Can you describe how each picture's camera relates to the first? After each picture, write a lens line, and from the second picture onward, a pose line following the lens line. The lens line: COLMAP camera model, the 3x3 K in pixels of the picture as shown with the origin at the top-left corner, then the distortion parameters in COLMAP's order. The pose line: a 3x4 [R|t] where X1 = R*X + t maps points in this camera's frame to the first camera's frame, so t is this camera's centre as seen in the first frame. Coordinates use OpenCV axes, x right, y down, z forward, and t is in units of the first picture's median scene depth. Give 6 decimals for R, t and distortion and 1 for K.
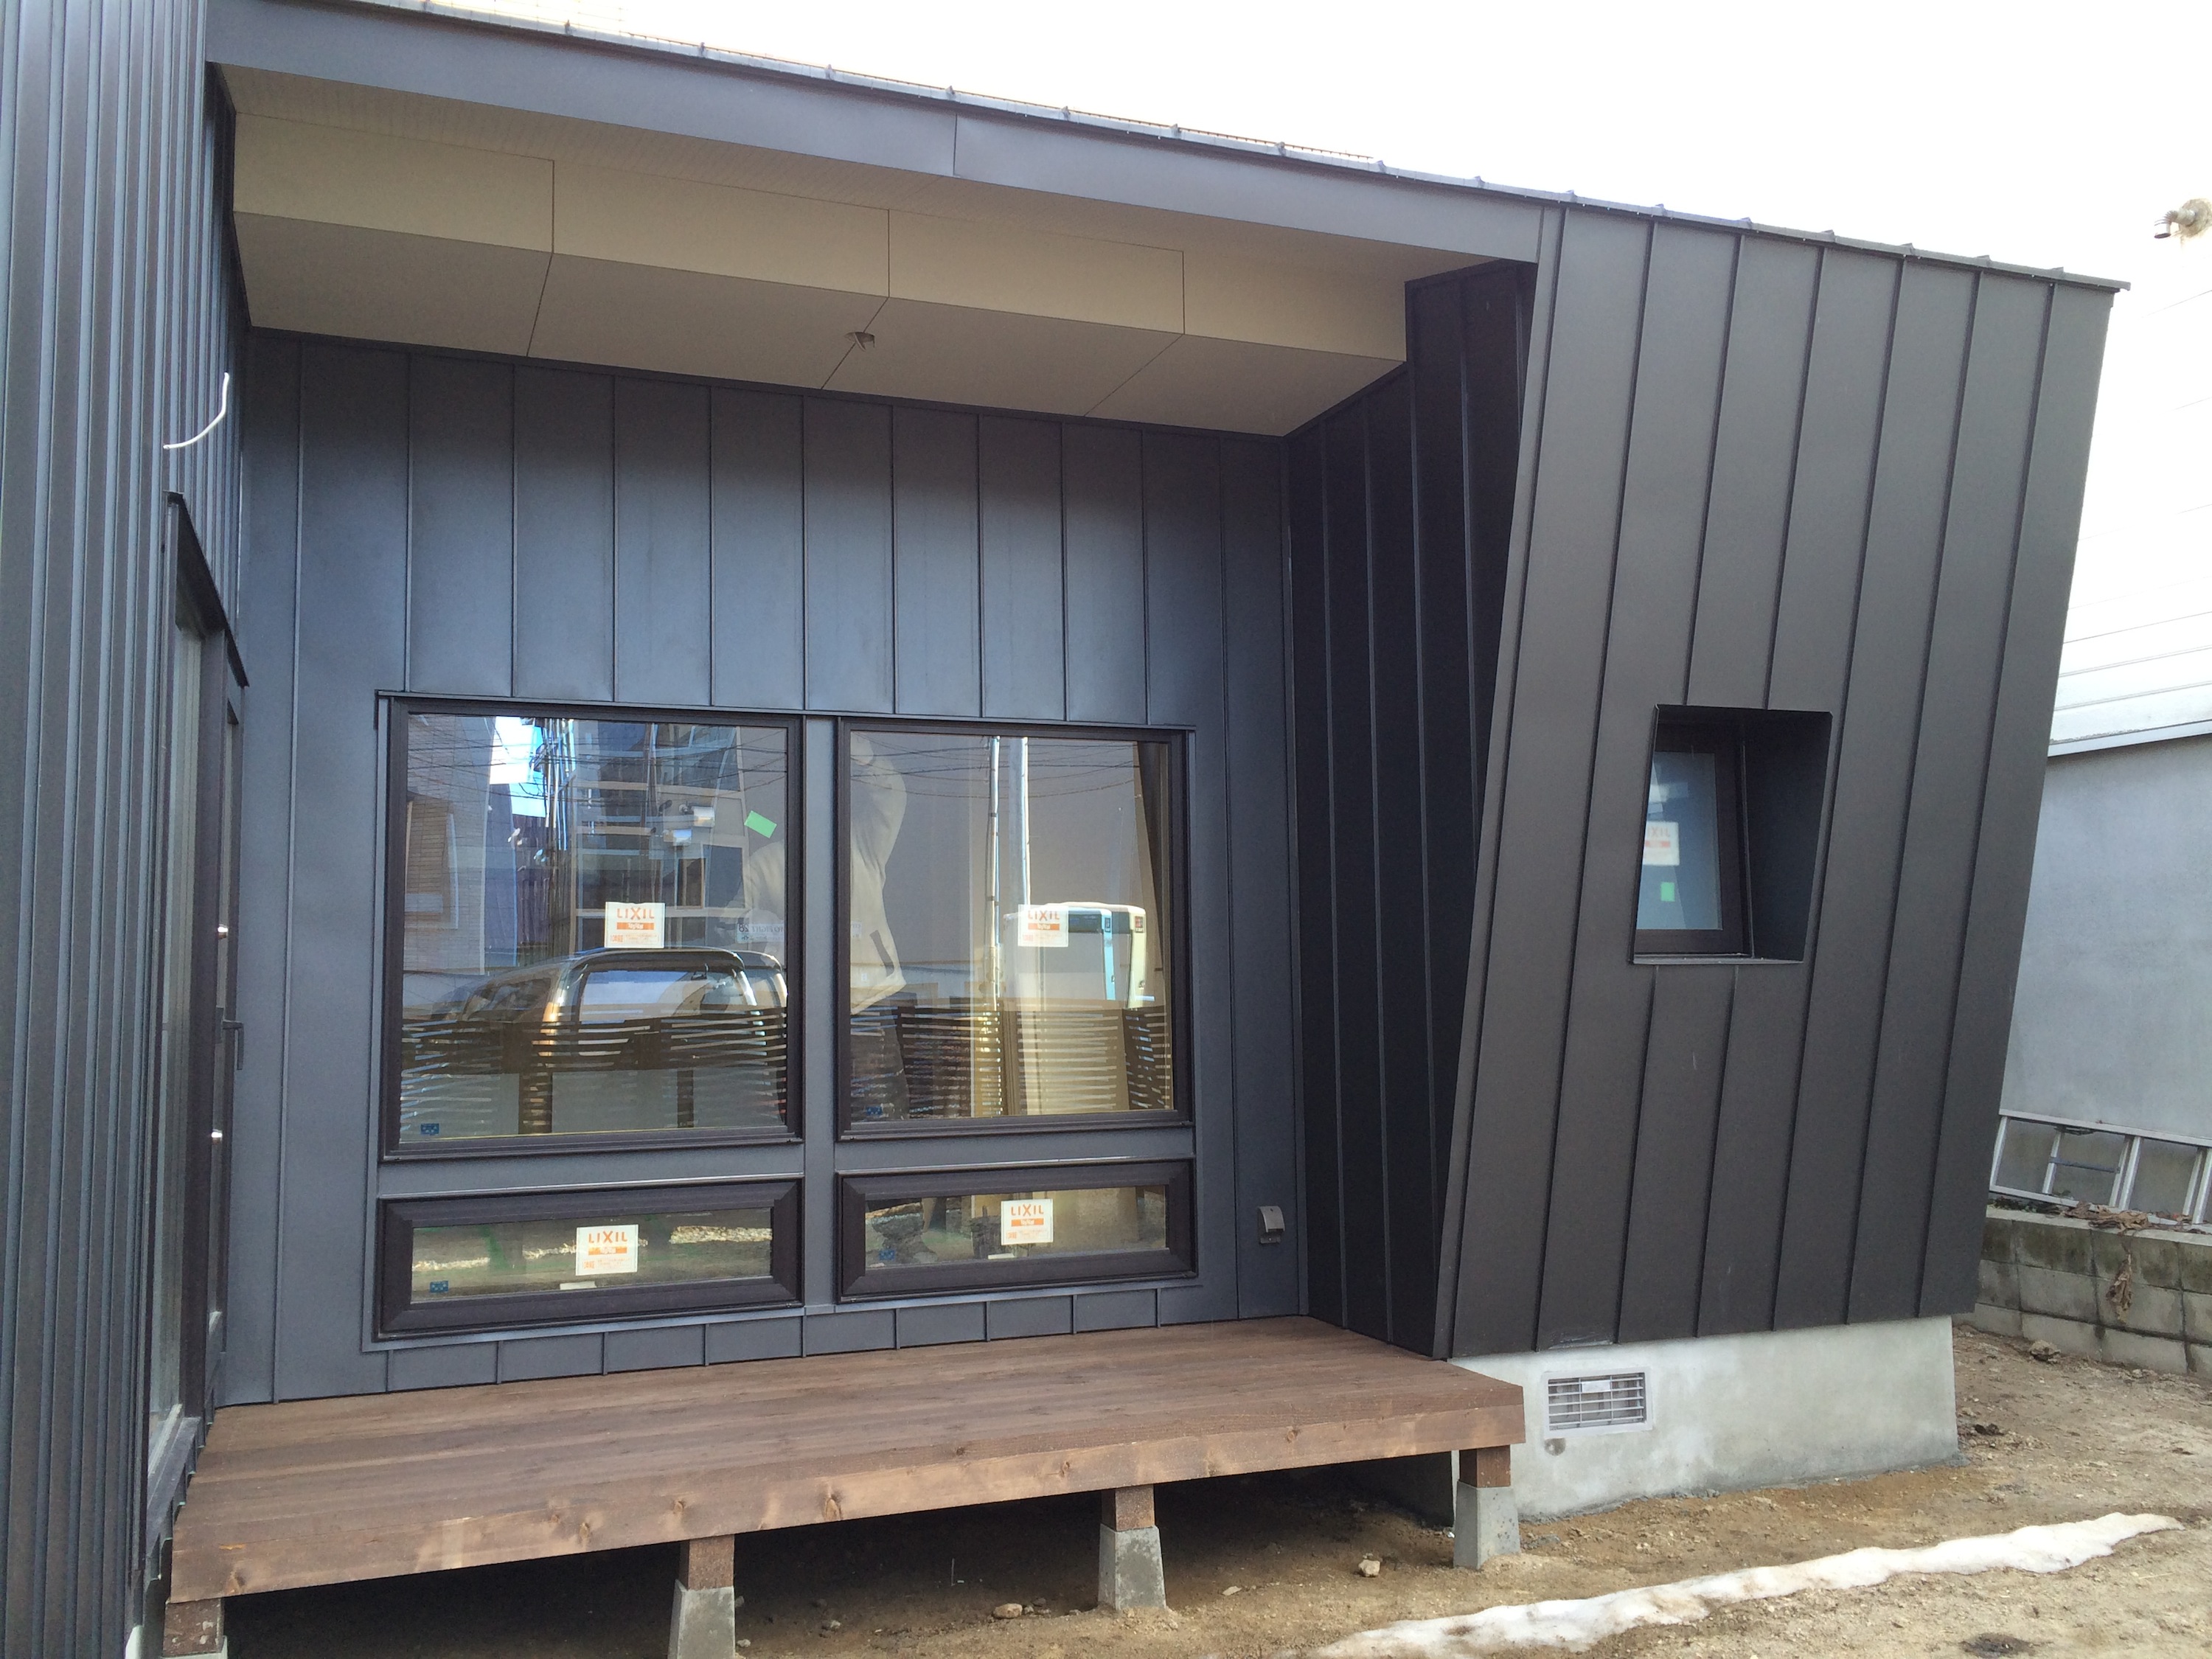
lens RADIAL K [[1910.6, 0, 1097.2], [0, 1910.6, 818.8], [0, 0, 1]] dist [0.048905, -0.043204]
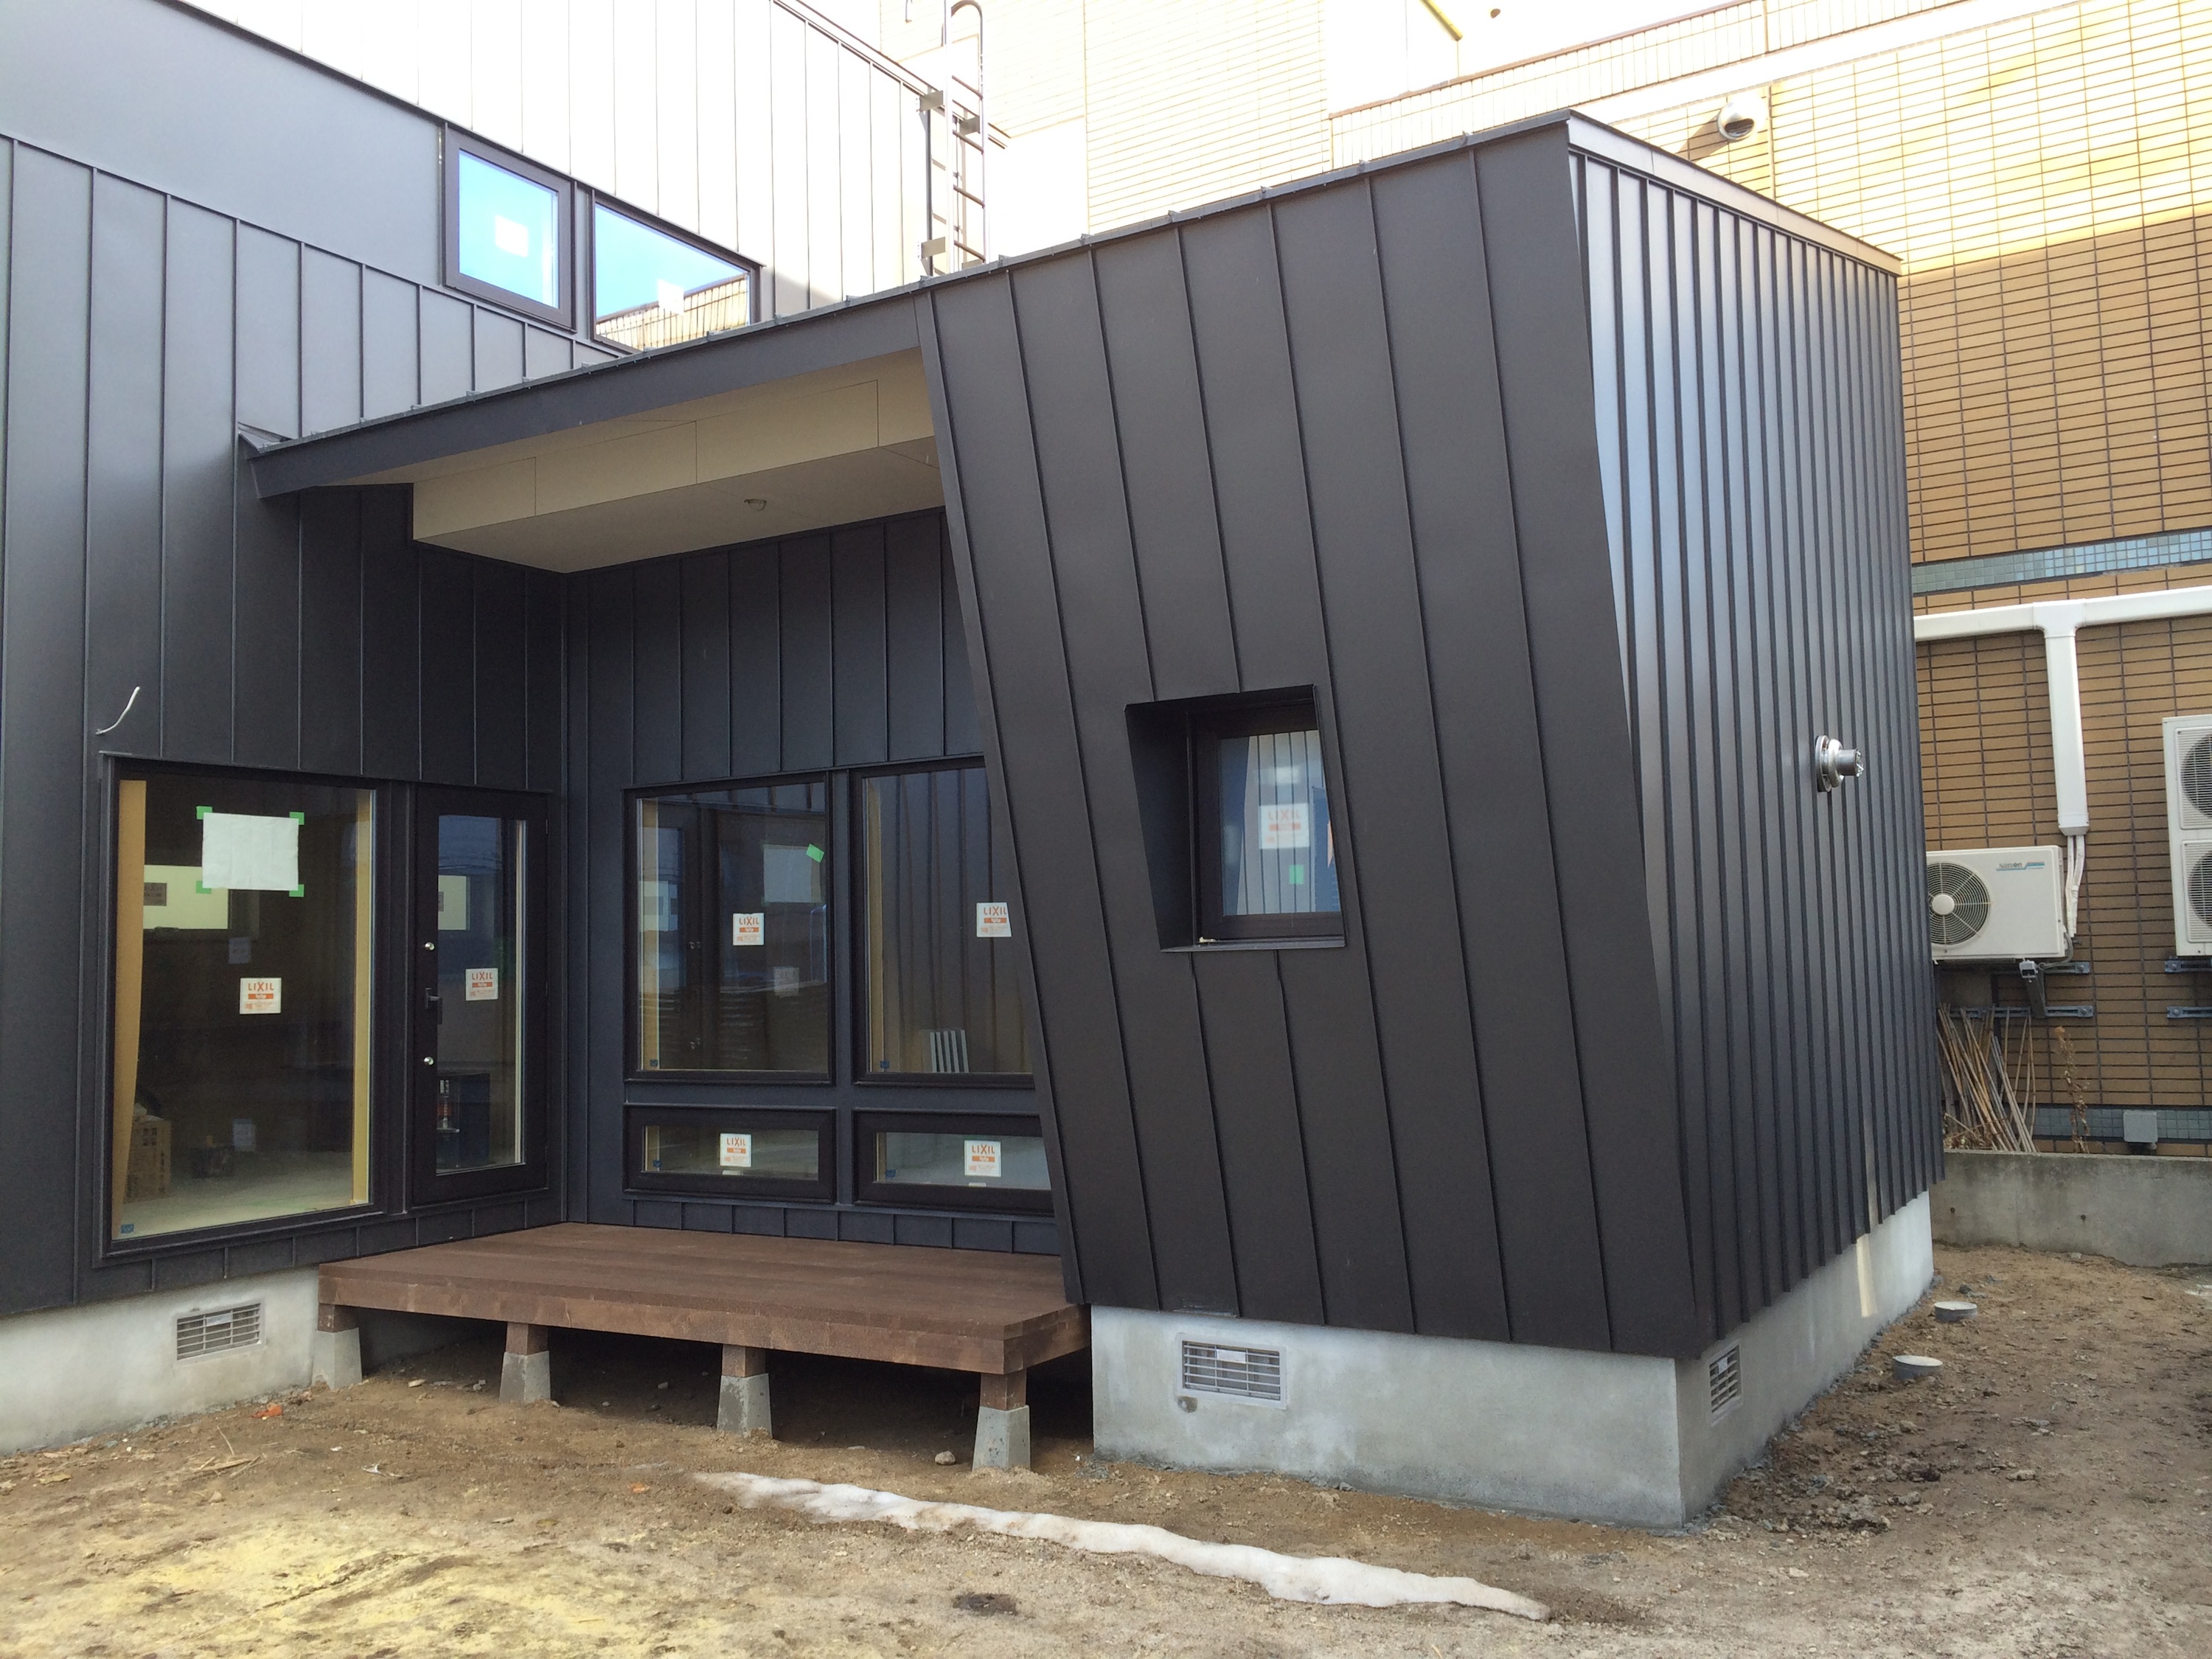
lens RADIAL K [[1910.6, 0, 1120.8], [0, 1910.6, 811.6], [0, 0, 1]] dist [0.048905, -0.043204]
pose [[0.605548, -0.064238, -0.793212, 1.065855], [0.085933, 0.996187, -0.015074, 0.013334], [0.791156, -0.059035, 0.608759, 0.342615]]
